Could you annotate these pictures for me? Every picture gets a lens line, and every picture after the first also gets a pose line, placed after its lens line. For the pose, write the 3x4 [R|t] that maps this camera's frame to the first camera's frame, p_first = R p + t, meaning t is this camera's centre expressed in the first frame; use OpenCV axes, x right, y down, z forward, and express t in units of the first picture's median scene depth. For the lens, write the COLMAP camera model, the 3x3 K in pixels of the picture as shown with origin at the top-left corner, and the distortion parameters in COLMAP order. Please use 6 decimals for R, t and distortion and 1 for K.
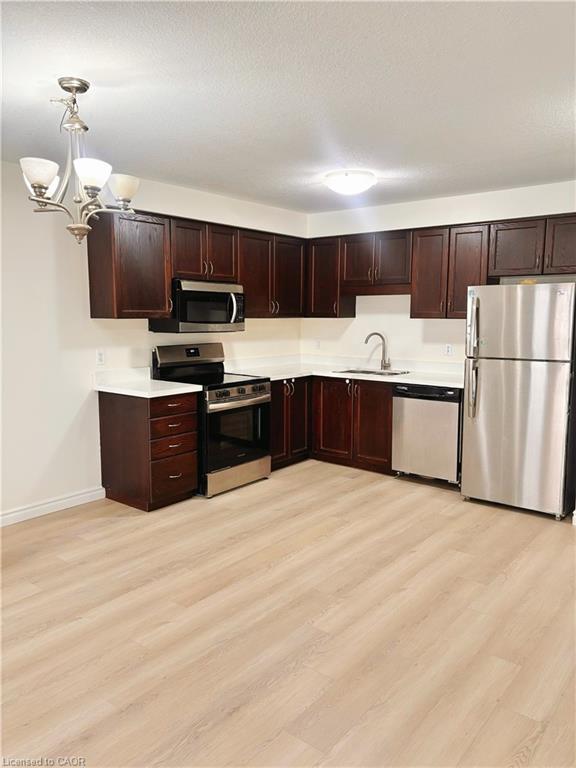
lens RADIAL K [[579.8, 0, 287.3], [0, 579.8, 383.6], [0, 0, 1]] dist [0.045438, -0.055573]
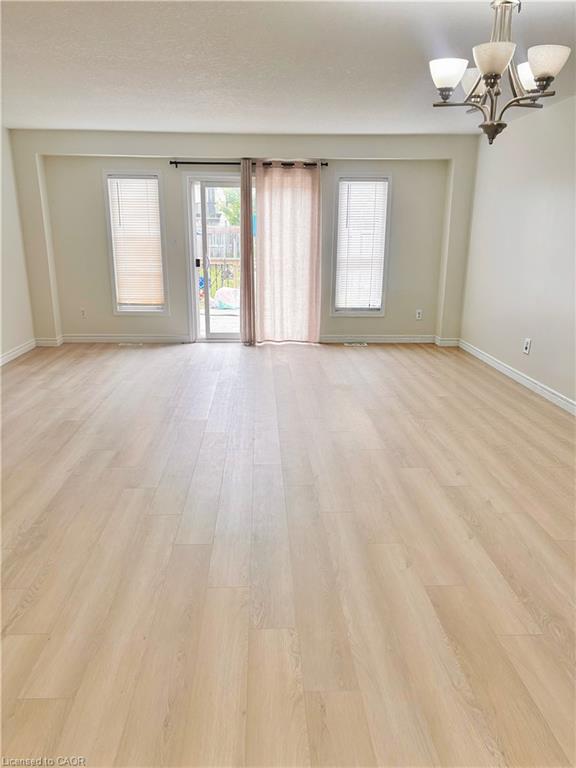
lens RADIAL K [[579.8, 0, 285.1], [0, 579.8, 384.0], [0, 0, 1]] dist [0.045438, -0.055573]
pose [[-0.756279, 0.160779, -0.634187, 0.479103], [-0.087586, 0.935729, 0.341673, -0.161429], [0.648360, 0.313946, -0.693590, 1.405698]]
